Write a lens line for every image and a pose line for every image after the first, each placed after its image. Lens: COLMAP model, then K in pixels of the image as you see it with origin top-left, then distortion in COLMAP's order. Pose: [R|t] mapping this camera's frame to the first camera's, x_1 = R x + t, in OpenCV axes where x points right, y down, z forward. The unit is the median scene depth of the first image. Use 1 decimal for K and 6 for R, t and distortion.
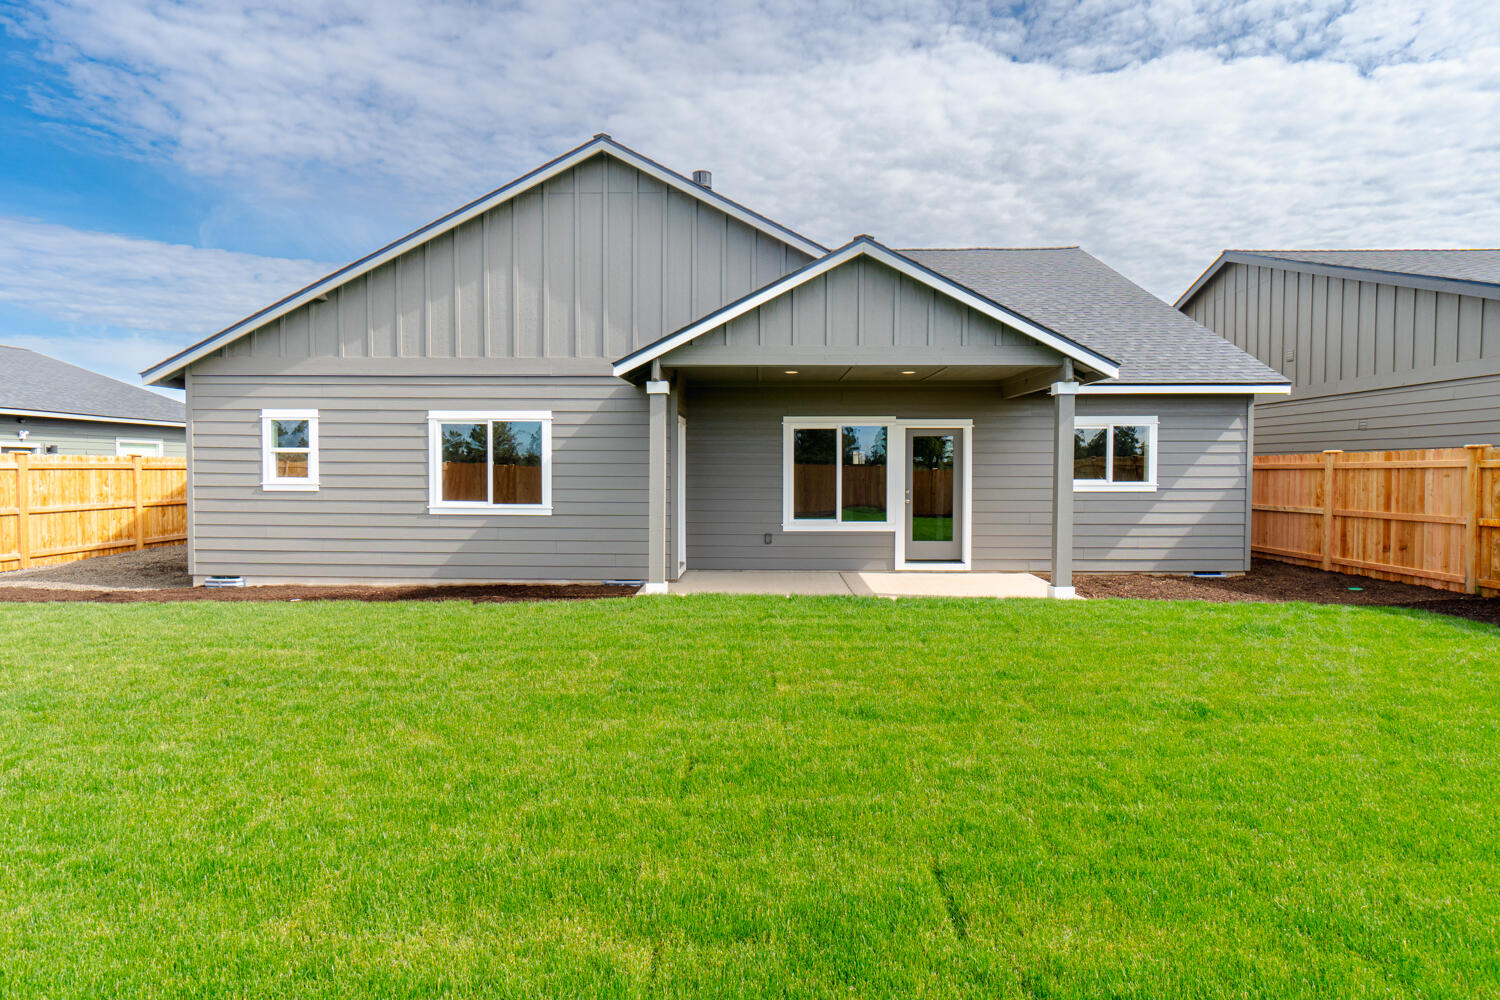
lens RADIAL K [[806.4, 0, 750.0], [0, 806.4, 500.0], [0, 0, 1]] dist [-0.000614, 0.000955]
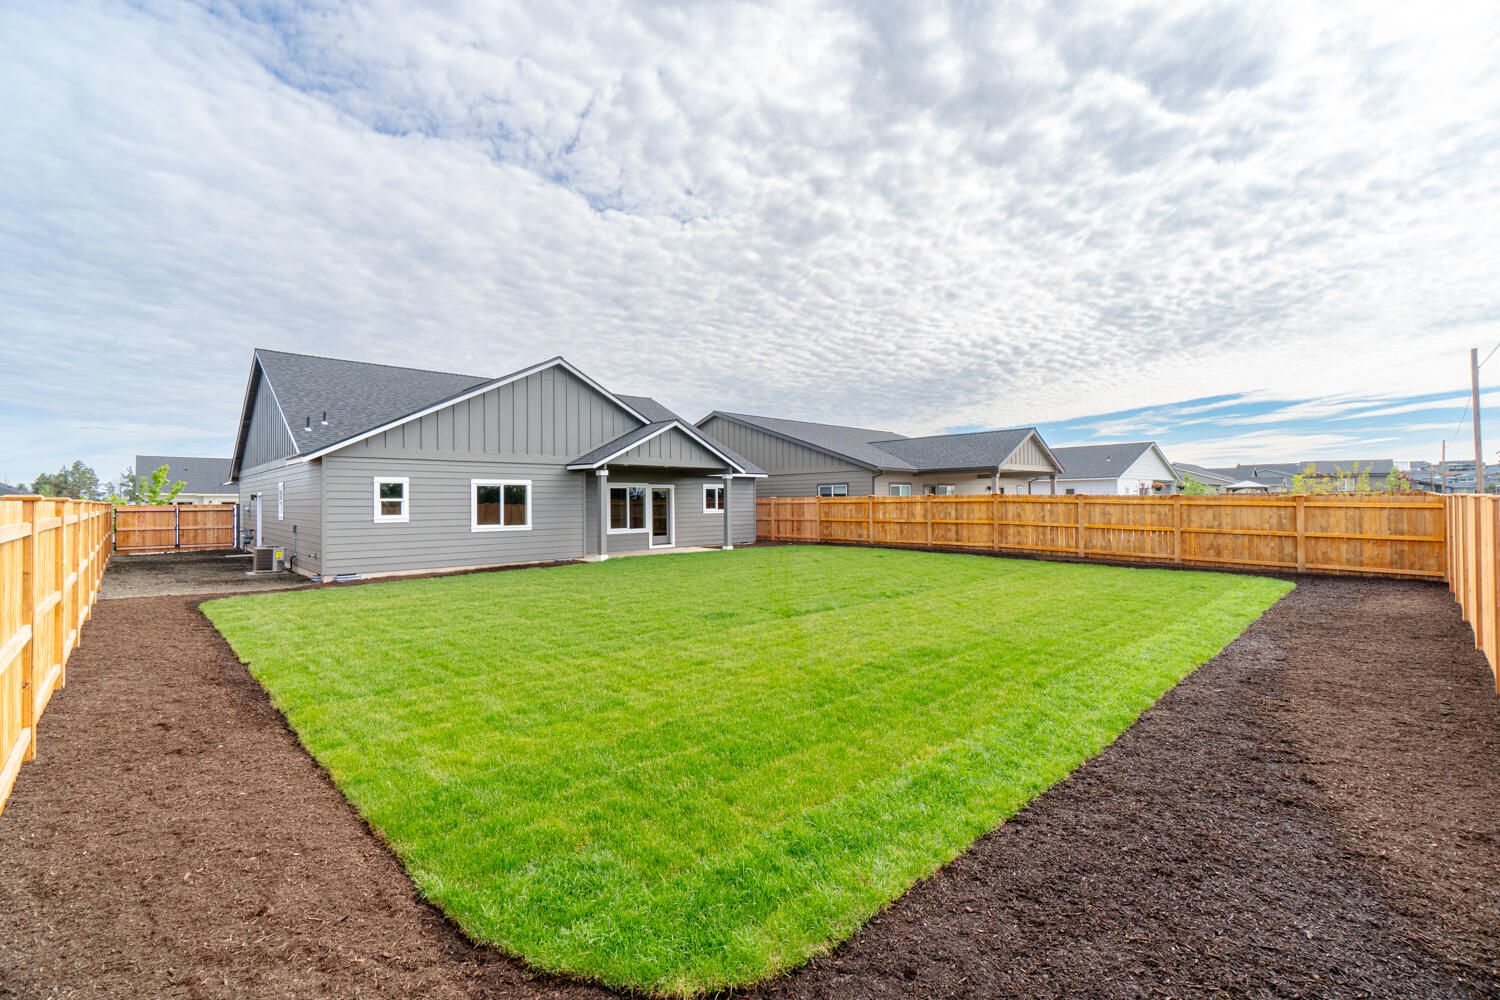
lens RADIAL K [[638.0, 0, 750.0], [0, 638.0, 500.0], [0, 0, 1]] dist [-0.000676, 0.000133]
pose [[0.706774, -0.007564, 0.707399, -1.005716], [0.040030, 0.998768, -0.029315, 0.012038], [-0.706306, 0.049036, 0.706206, -0.560984]]
